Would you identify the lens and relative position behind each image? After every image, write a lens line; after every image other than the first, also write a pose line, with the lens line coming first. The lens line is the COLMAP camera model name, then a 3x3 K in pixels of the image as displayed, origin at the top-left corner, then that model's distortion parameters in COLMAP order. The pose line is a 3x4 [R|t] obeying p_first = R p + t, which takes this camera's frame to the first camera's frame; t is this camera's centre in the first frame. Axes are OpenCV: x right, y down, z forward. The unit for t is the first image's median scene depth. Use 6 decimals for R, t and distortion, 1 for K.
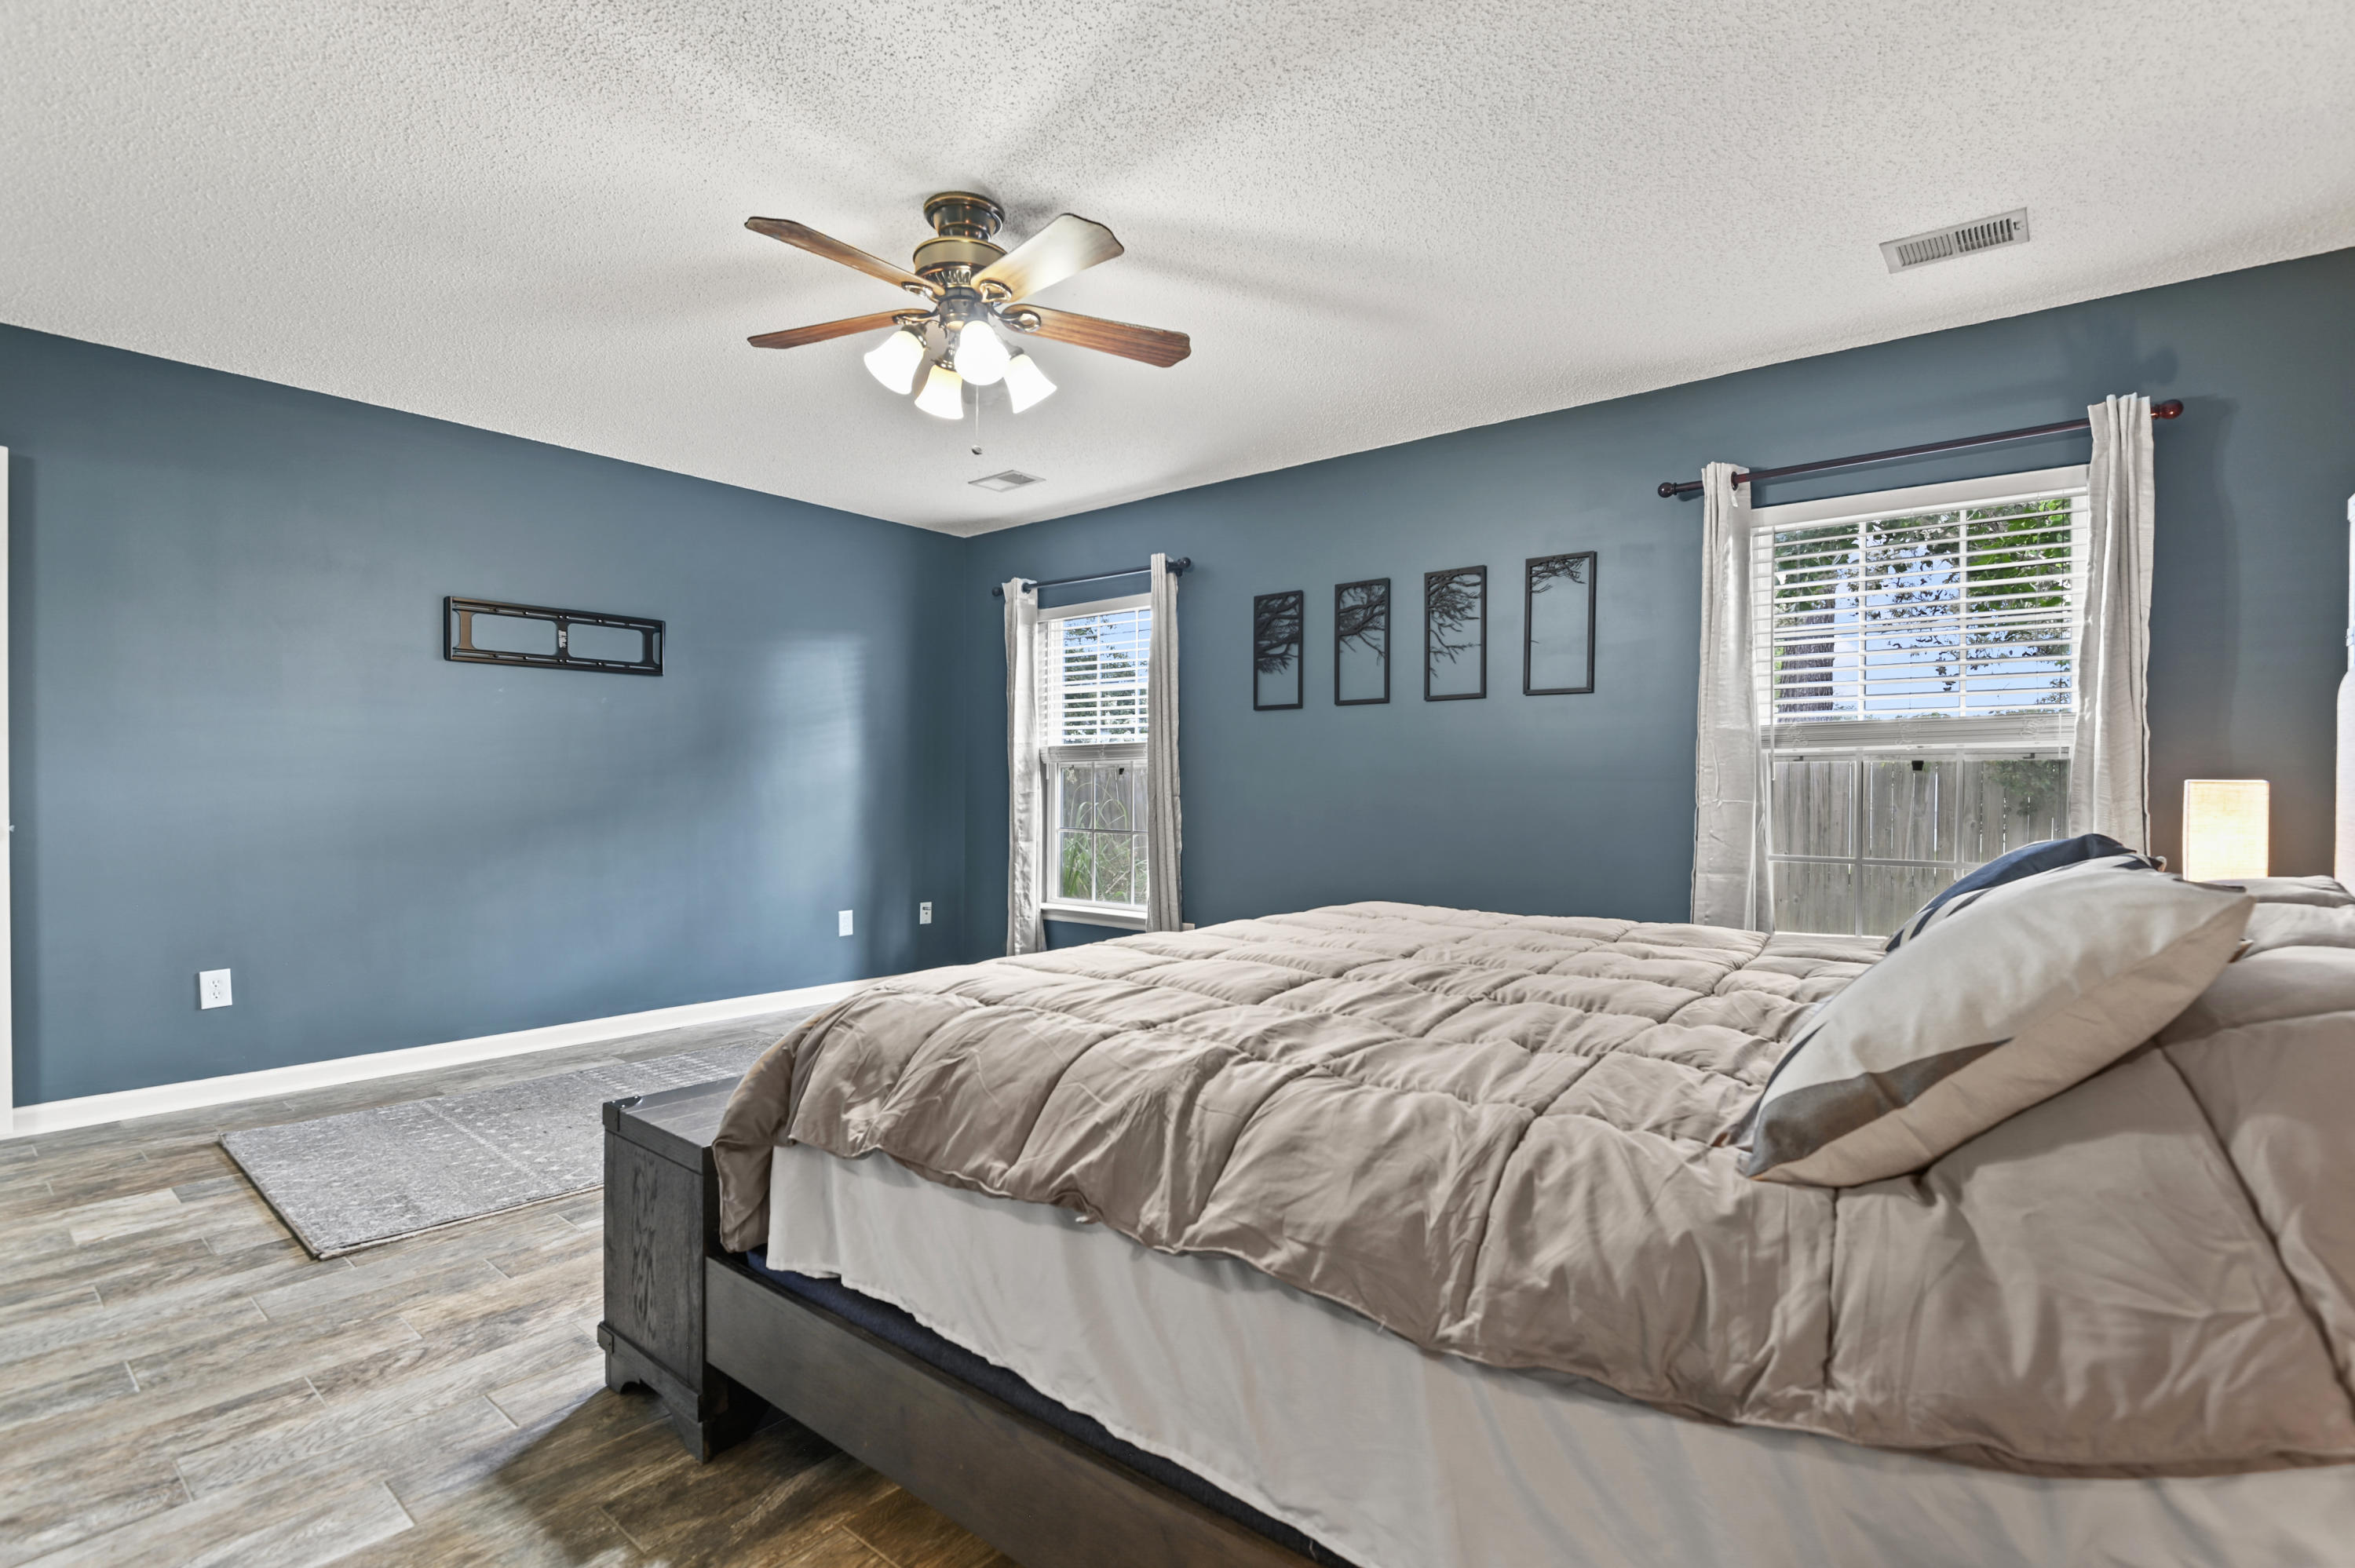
lens RADIAL K [[1094.7, 0, 1177.2], [0, 1094.7, 790.3], [0, 0, 1]] dist [-0.021927, 0.001623]
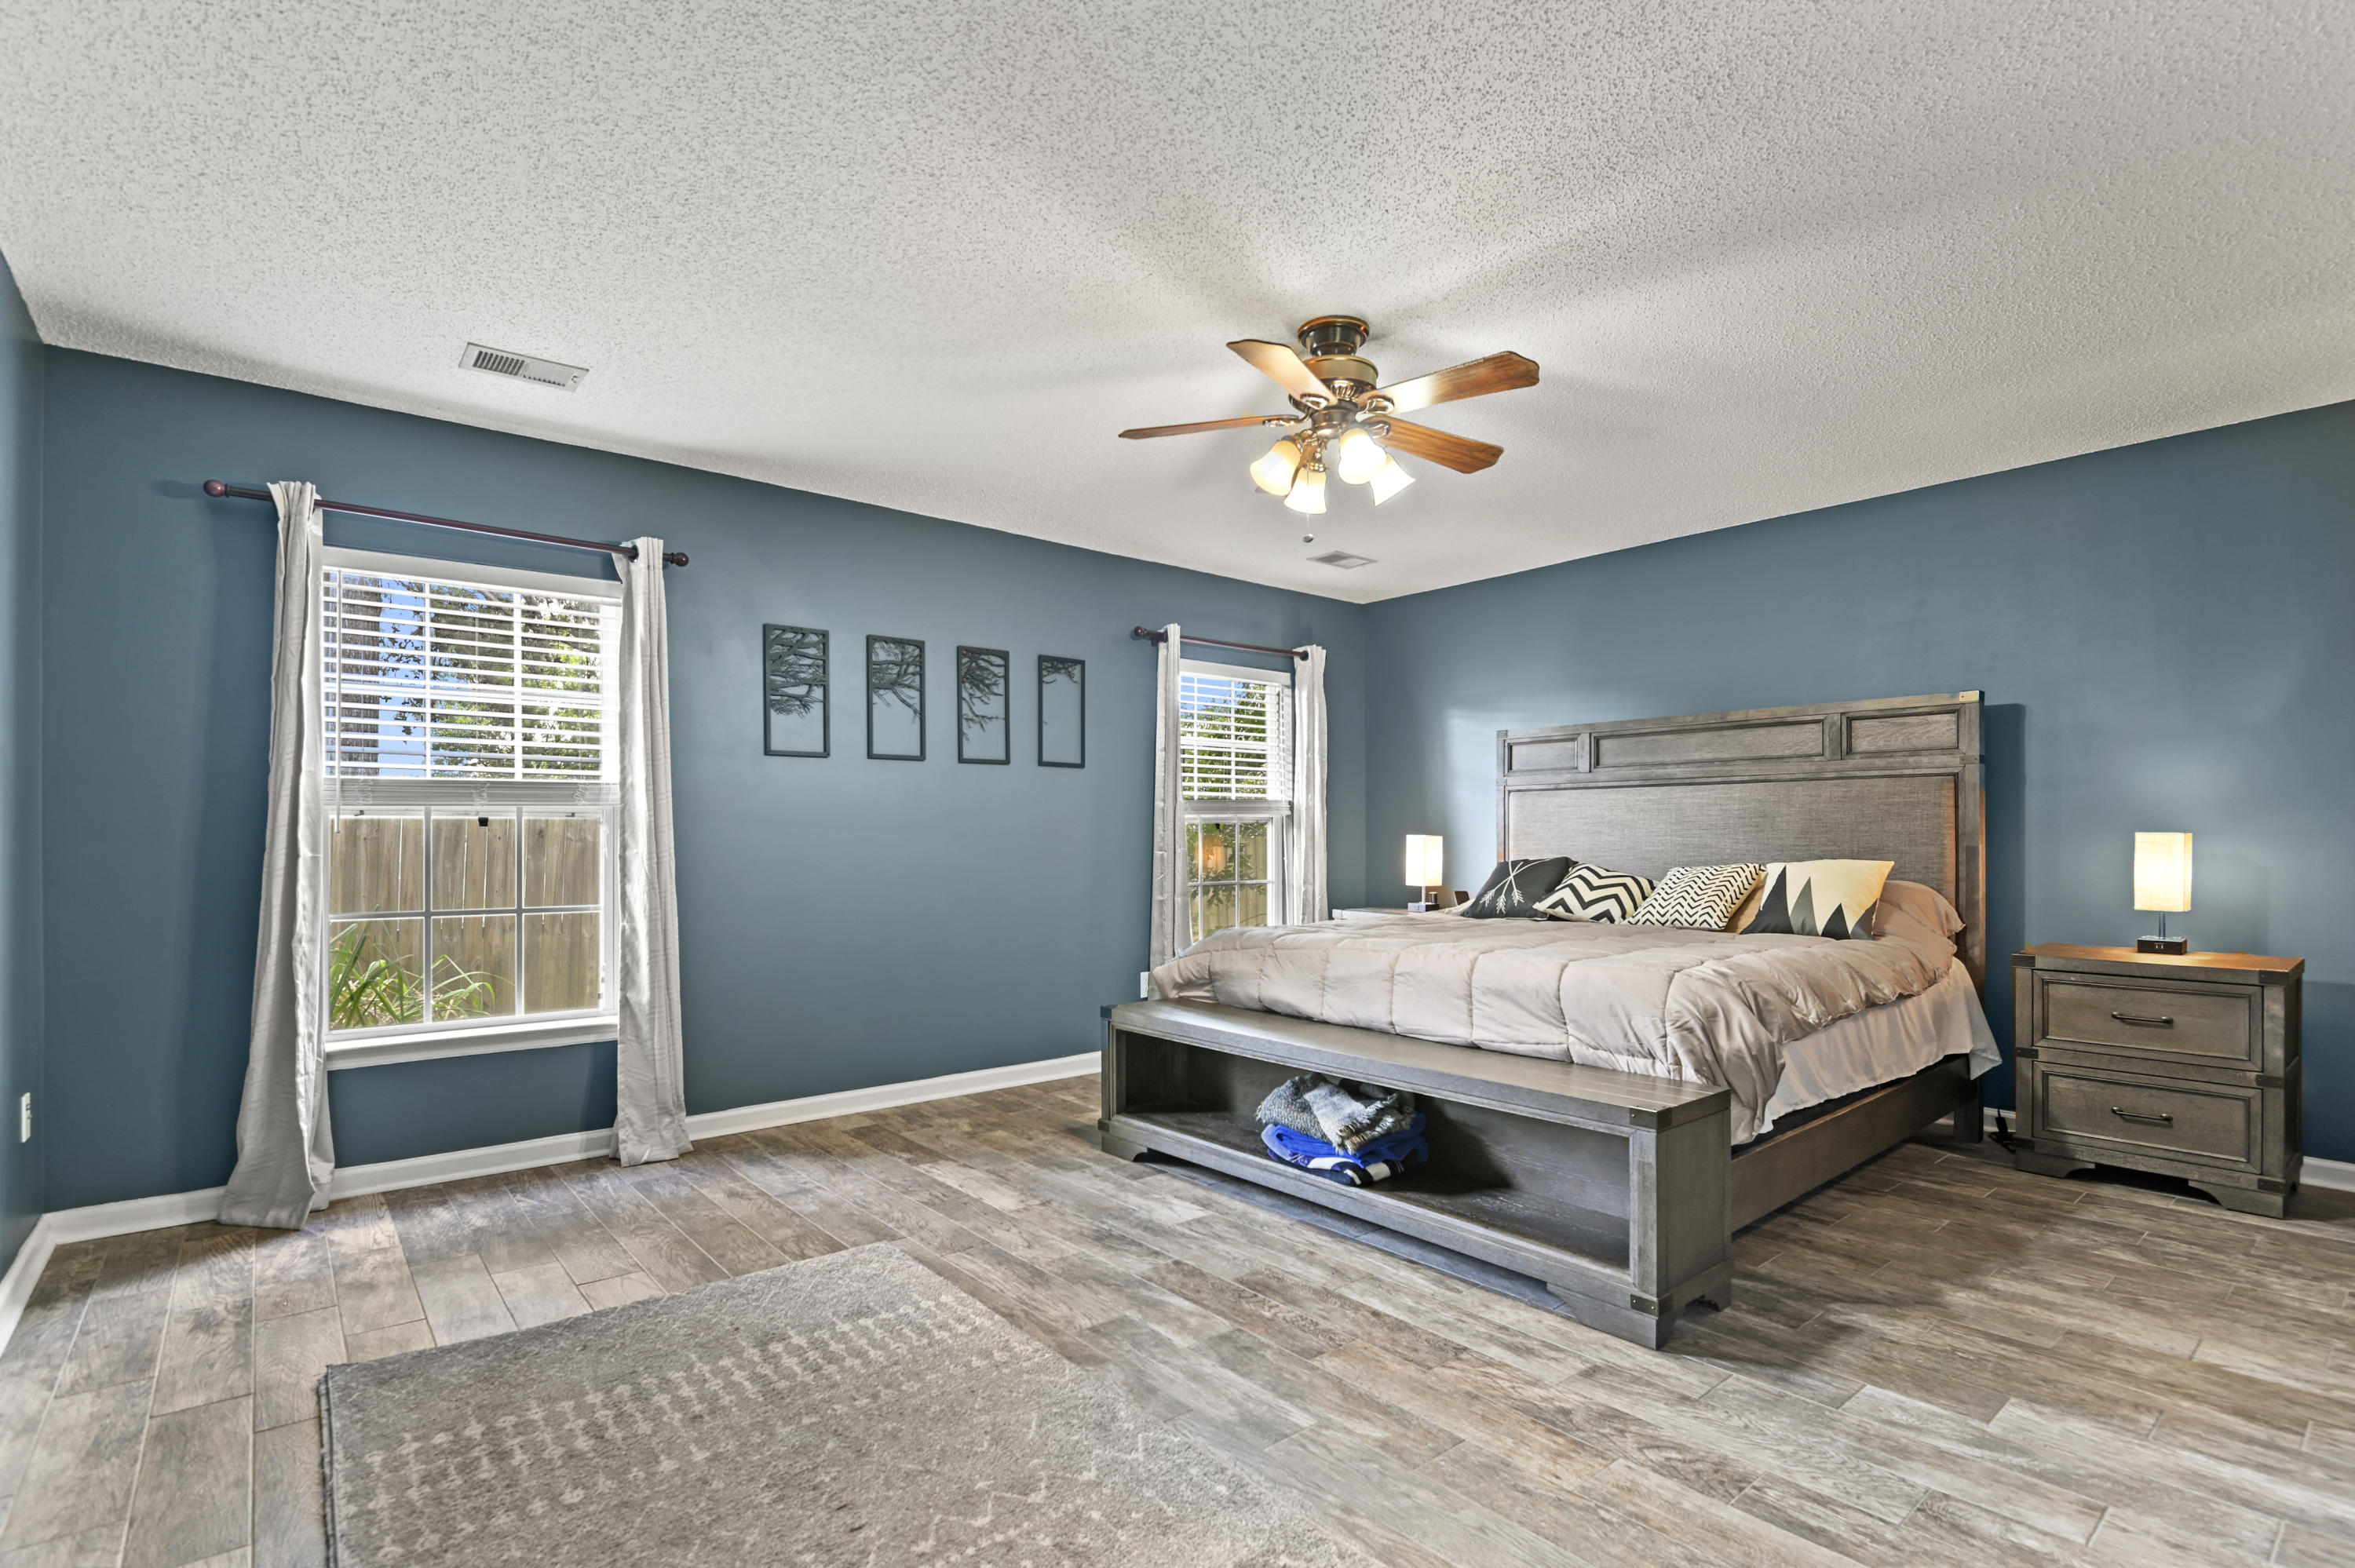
lens RADIAL K [[1094.7, 0, 1189.0], [0, 1094.7, 825.0], [0, 0, 1]] dist [-0.021927, 0.001623]
pose [[0.194517, 0.006580, 0.980877, -0.815942], [0.006389, 0.999948, -0.007975, -0.009315], [-0.980878, 0.007818, 0.194465, 0.574713]]
